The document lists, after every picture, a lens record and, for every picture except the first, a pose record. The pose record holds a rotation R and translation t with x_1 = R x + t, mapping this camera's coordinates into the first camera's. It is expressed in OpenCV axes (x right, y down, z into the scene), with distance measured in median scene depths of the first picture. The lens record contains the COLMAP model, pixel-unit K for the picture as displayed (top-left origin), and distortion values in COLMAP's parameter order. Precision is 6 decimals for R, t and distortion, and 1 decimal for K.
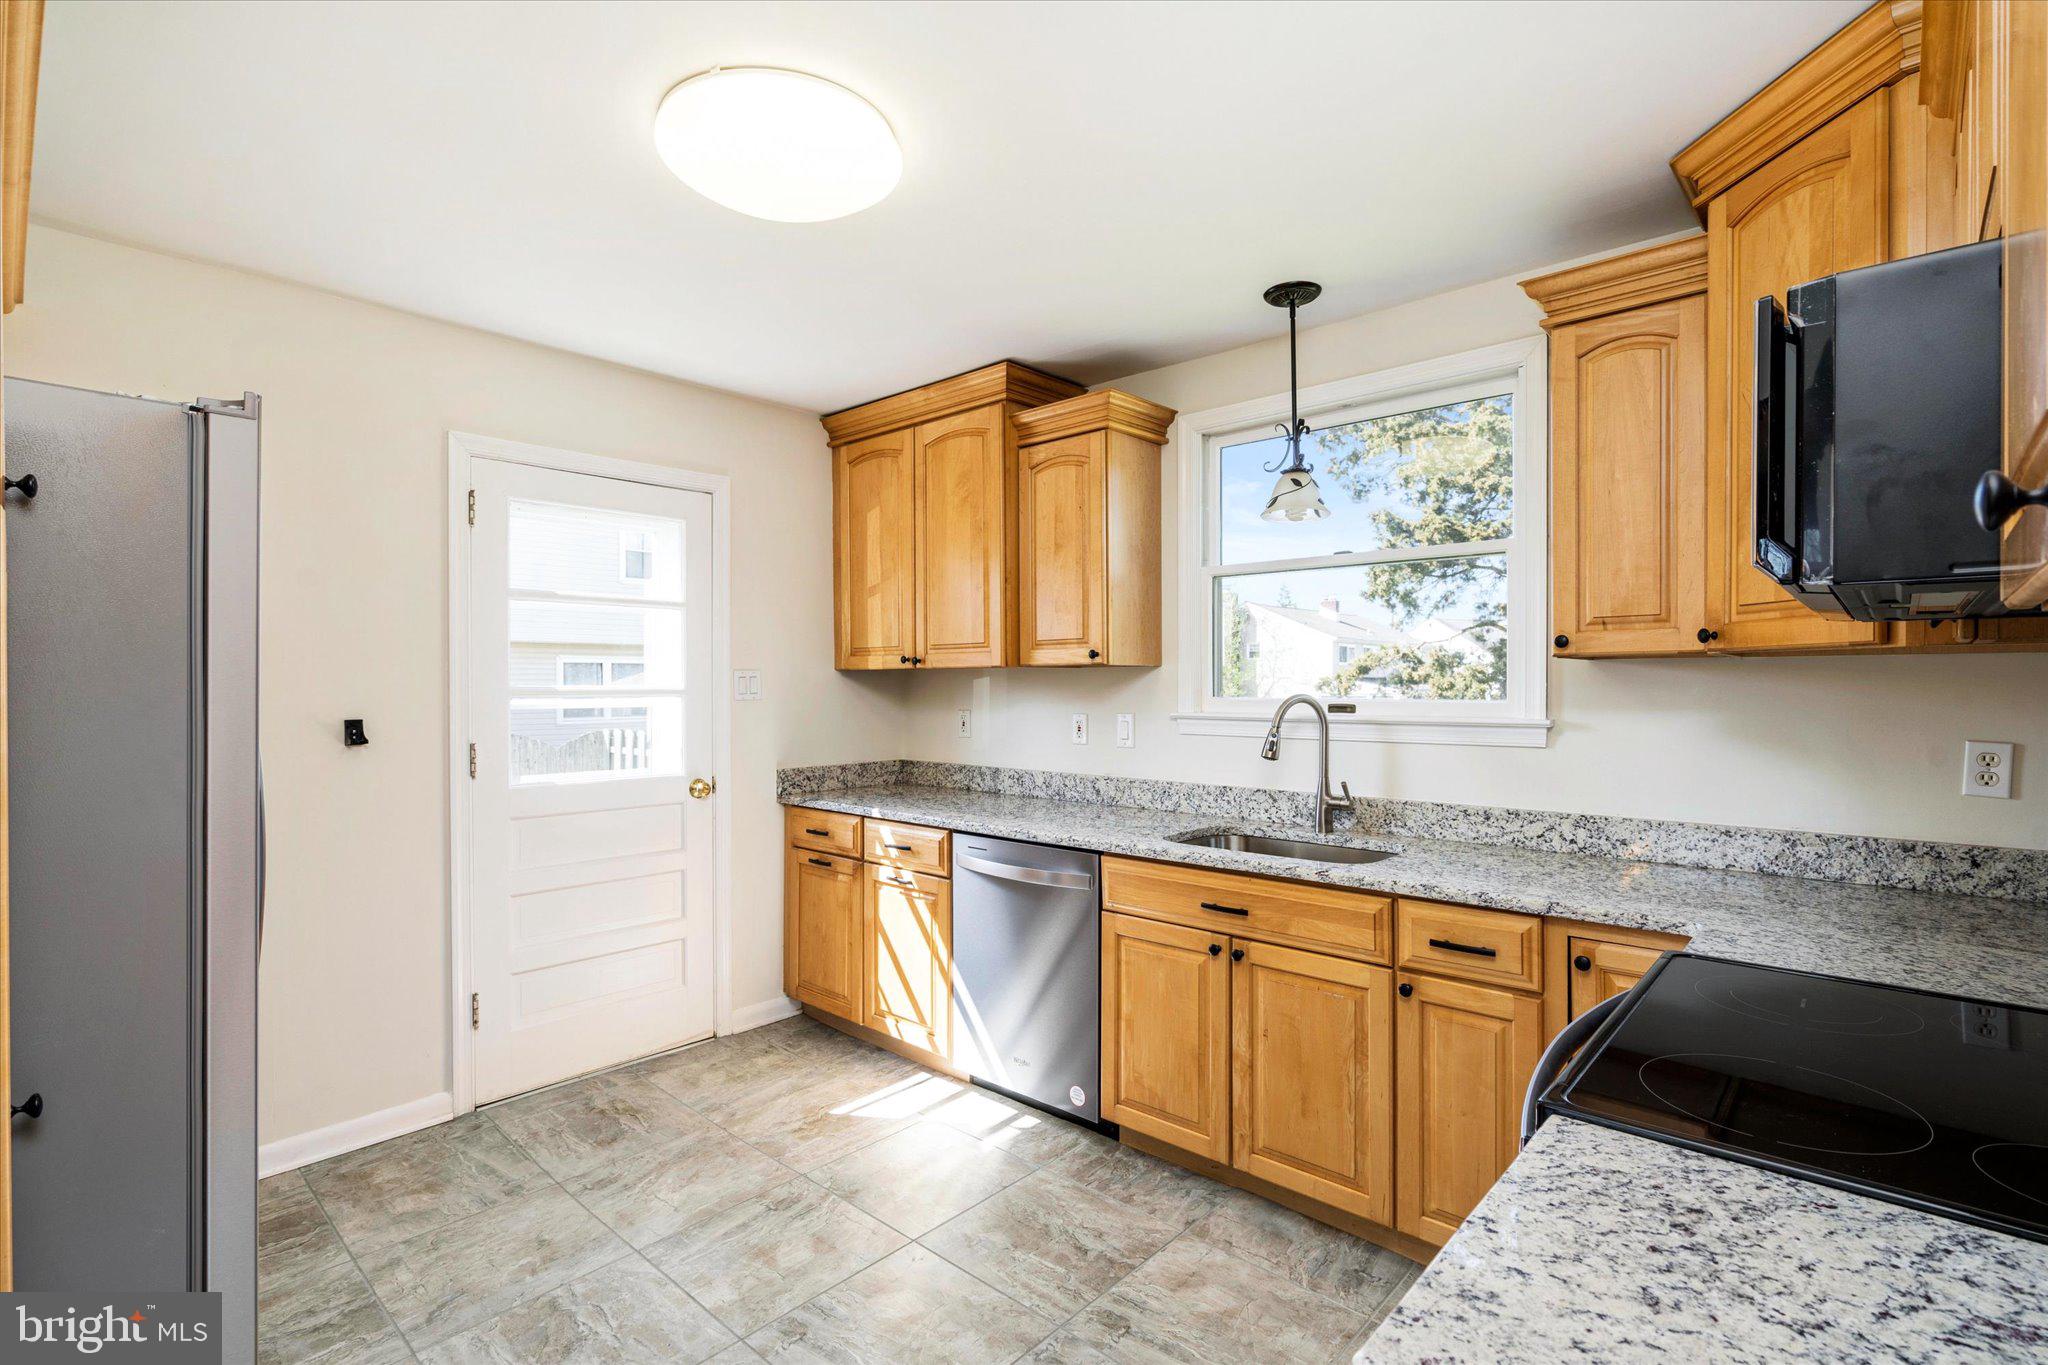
lens RADIAL K [[950.7, 0, 1024.0], [0, 950.7, 682.5], [0, 0, 1]] dist [-0.000720, 0.000169]
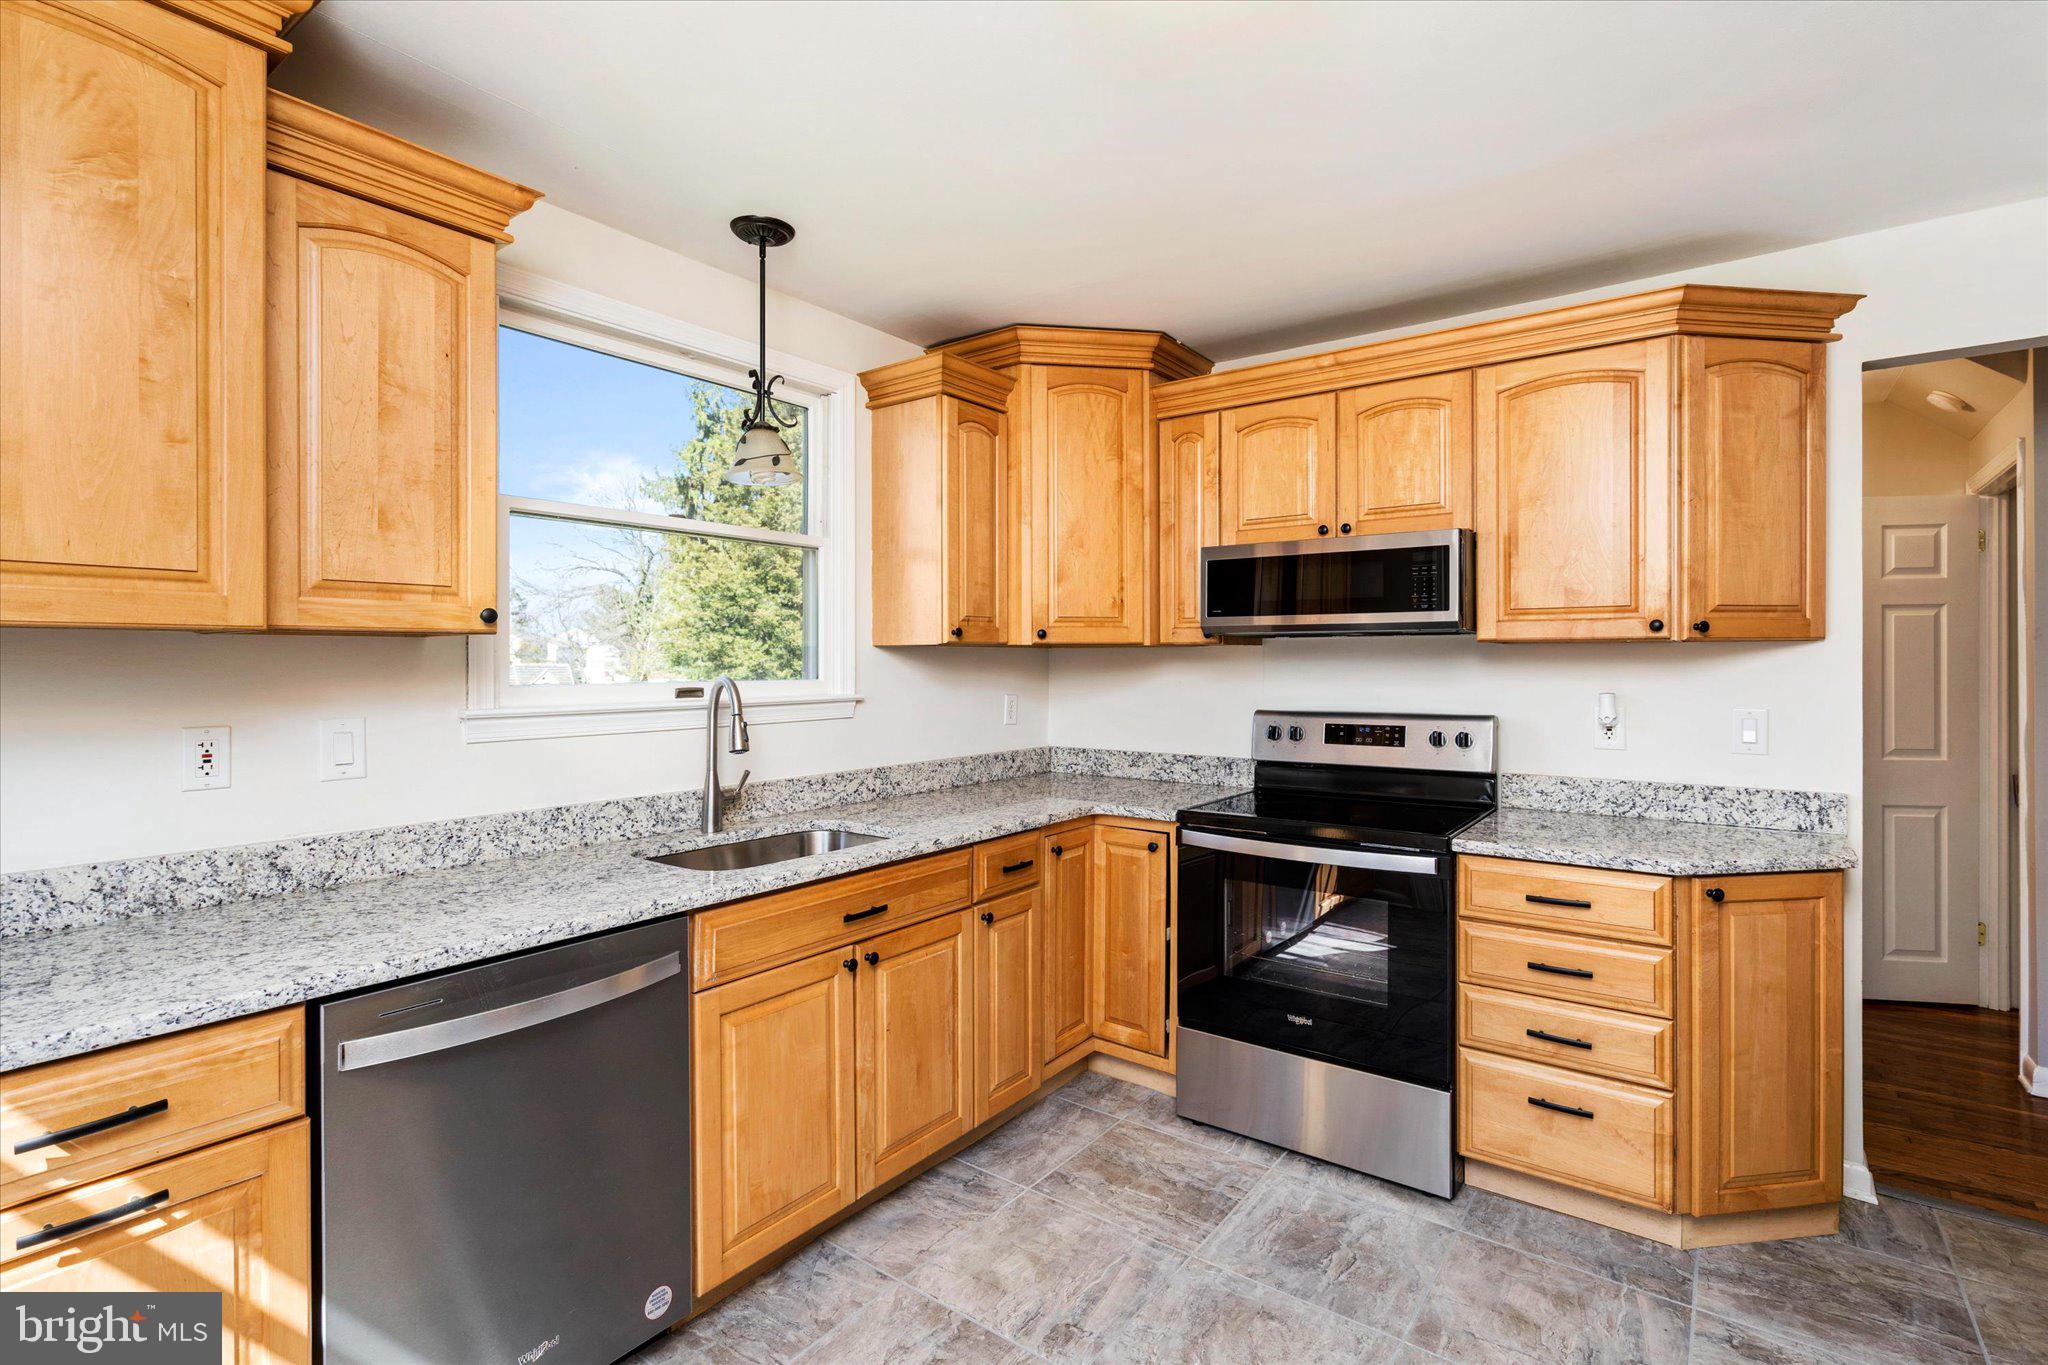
lens RADIAL K [[970.9, 0, 1027.2], [0, 970.9, 662.4], [0, 0, 1]] dist [0.000530, 0.000187]
pose [[-0.106356, 0.001496, 0.994327, -0.649901], [-0.000165, 0.999999, -0.001522, 0.000837], [-0.994328, -0.000326, -0.106355, 0.850473]]
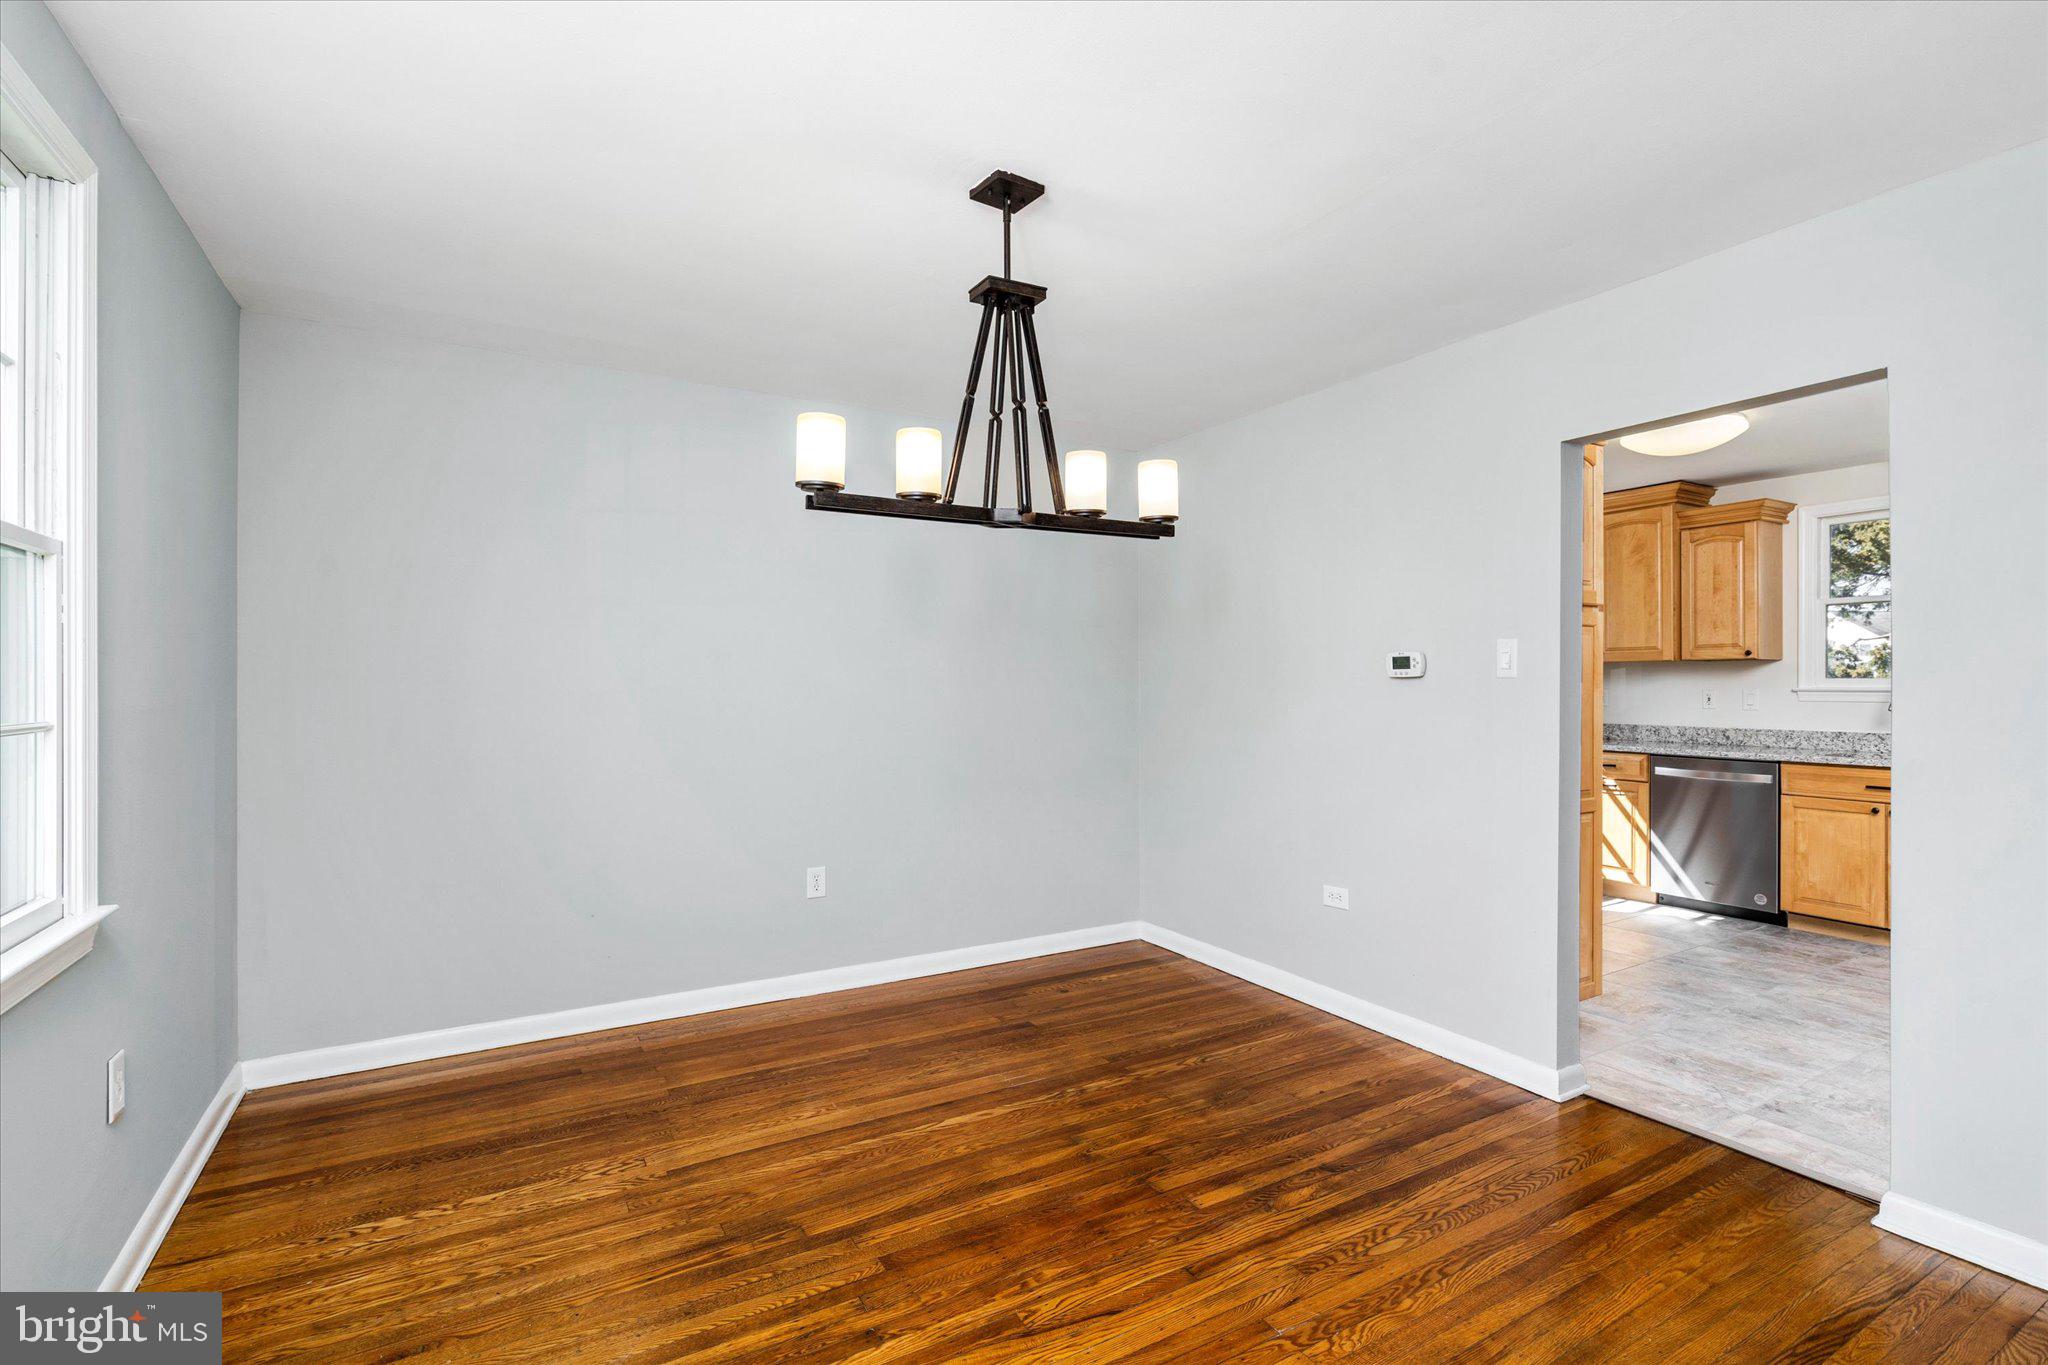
lens RADIAL K [[950.7, 0, 1024.0], [0, 950.7, 682.5], [0, 0, 1]] dist [-0.000720, 0.000169]
pose [[0.960590, 0.003007, -0.277953, -0.814235], [-0.003092, 0.999995, 0.000133, 0.031911], [0.277952, 0.000732, 0.960595, -1.156770]]
